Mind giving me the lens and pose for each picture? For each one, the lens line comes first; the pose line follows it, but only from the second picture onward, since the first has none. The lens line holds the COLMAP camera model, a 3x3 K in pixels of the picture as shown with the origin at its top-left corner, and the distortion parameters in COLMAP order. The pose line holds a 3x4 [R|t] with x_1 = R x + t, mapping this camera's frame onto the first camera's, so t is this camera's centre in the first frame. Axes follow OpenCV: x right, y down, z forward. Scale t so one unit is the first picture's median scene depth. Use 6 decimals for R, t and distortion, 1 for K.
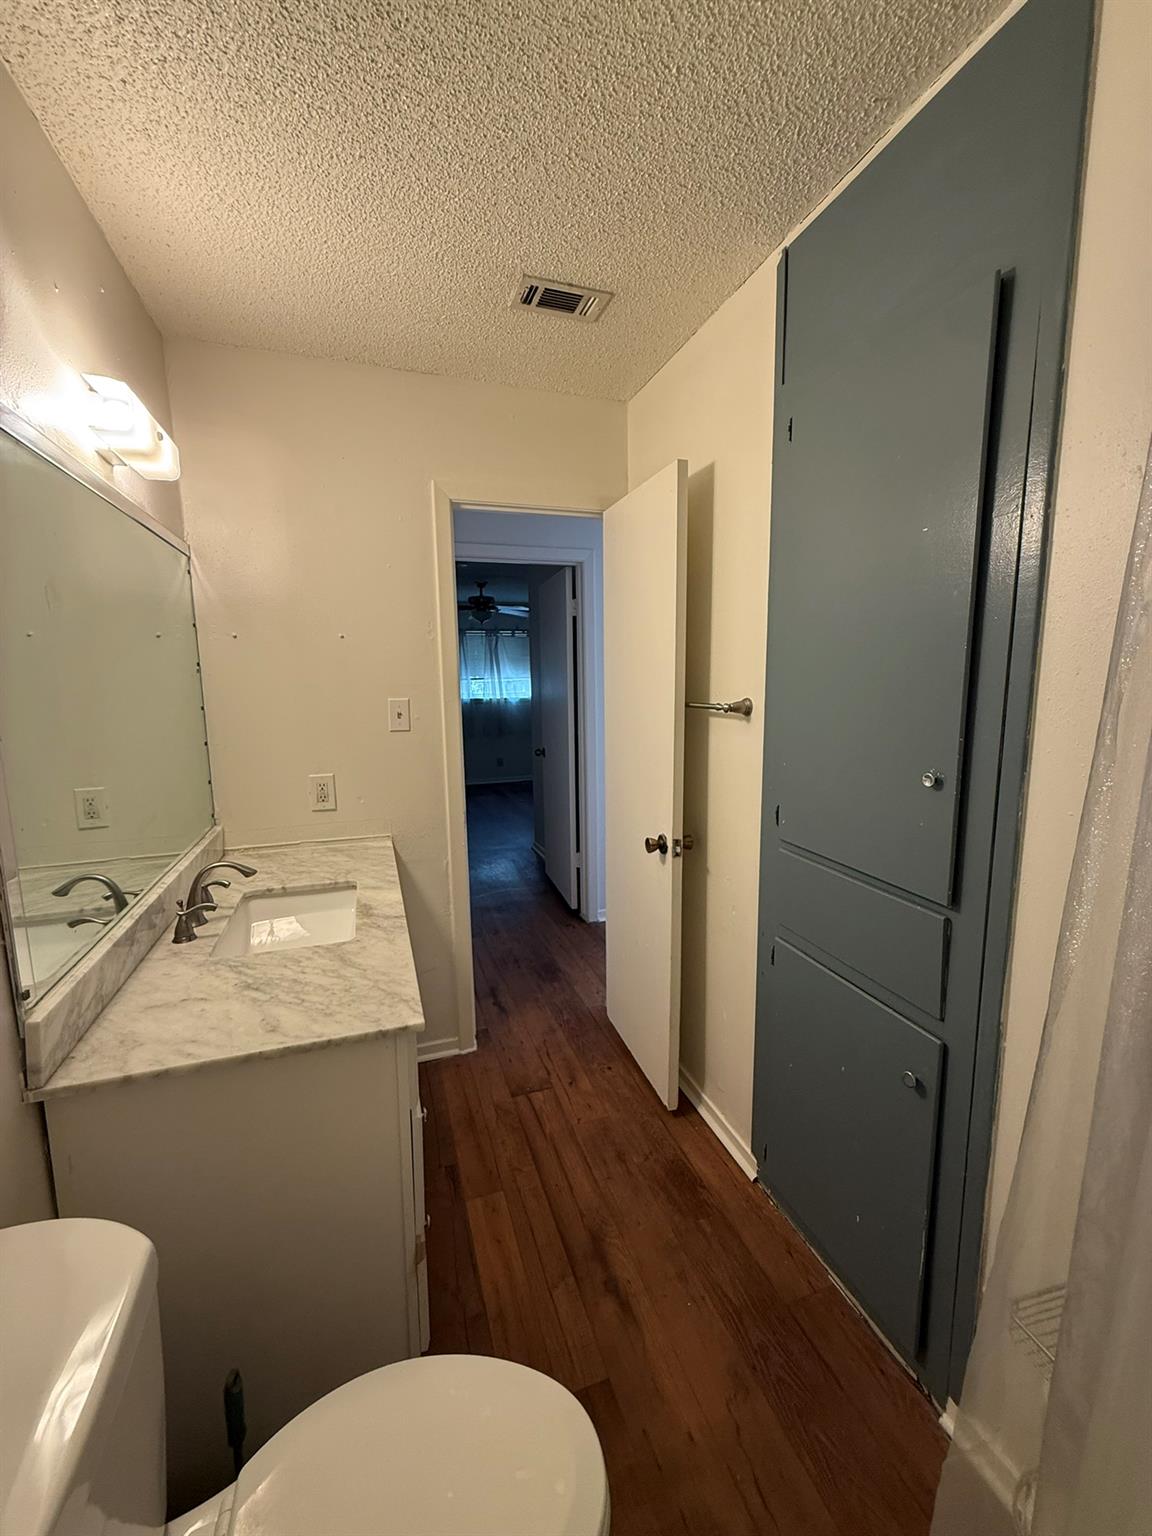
lens RADIAL K [[617.1, 0, 581.5], [0, 617.1, 760.5], [0, 0, 1]] dist [0.001366, -0.000469]
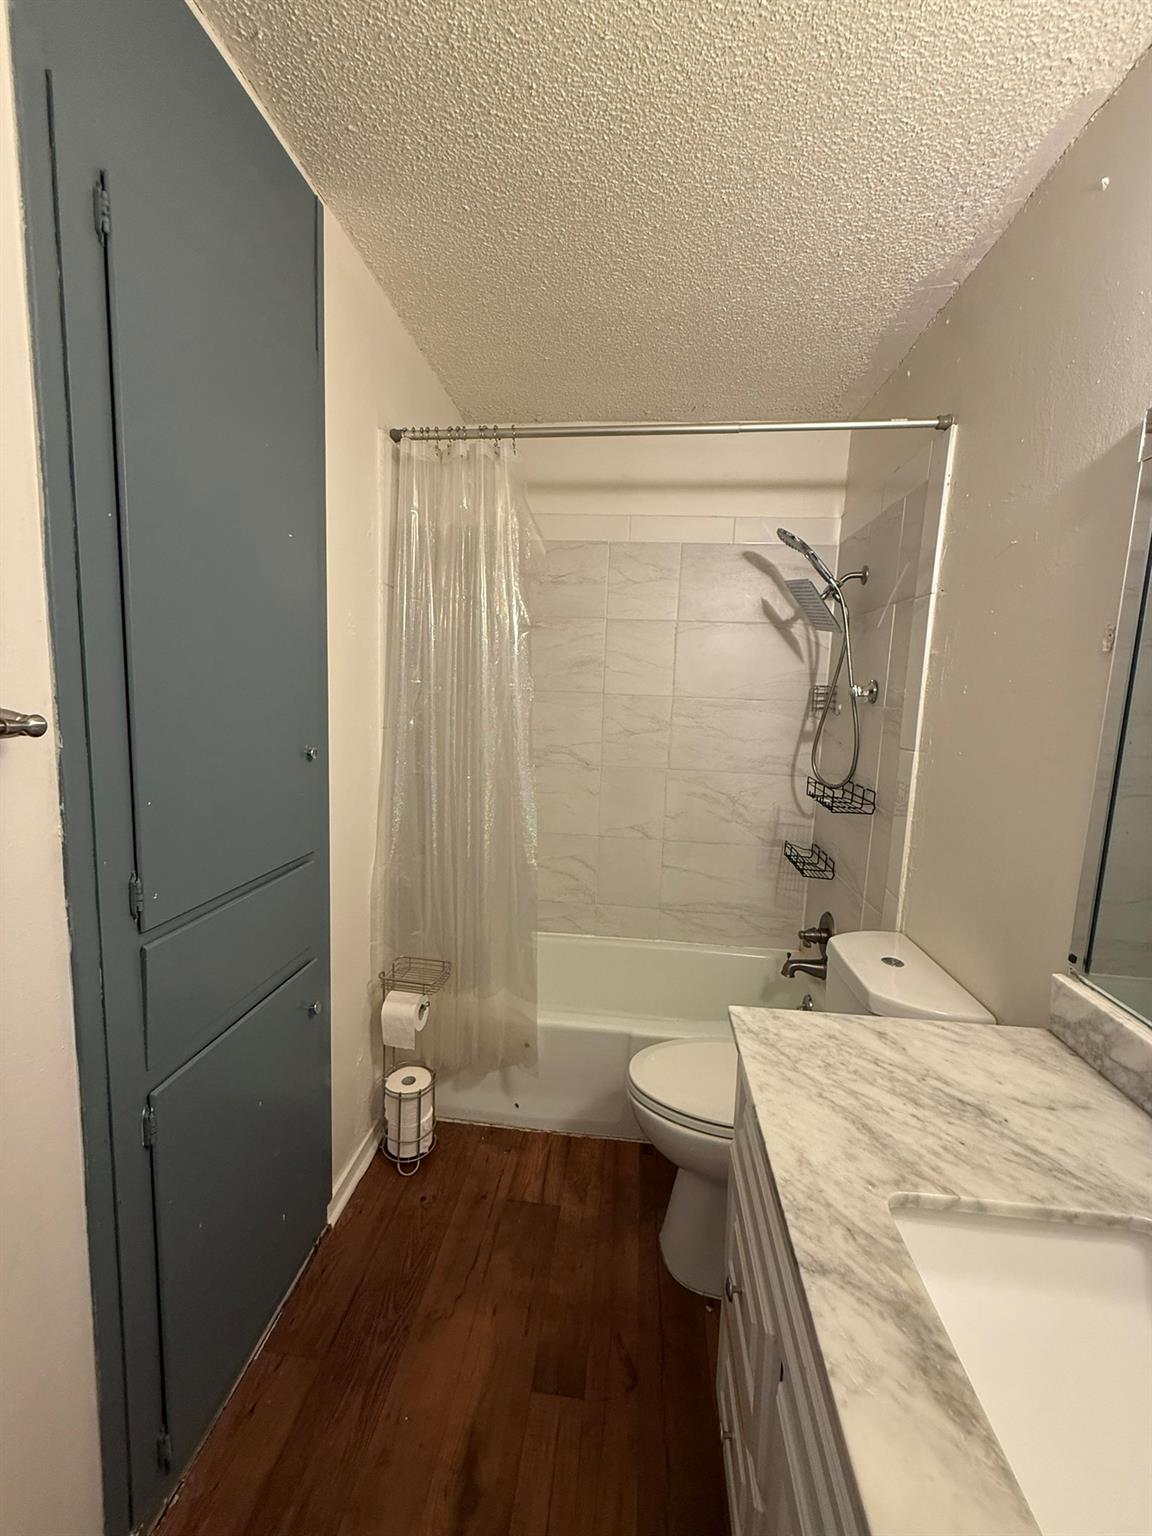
lens RADIAL K [[617.1, 0, 578.4], [0, 617.1, 764.6], [0, 0, 1]] dist [0.001366, -0.000469]
pose [[-0.904892, -0.076576, 0.418697, -0.292564], [0.030934, 0.969251, 0.244124, -0.159654], [-0.424516, 0.233858, -0.874698, 1.306355]]
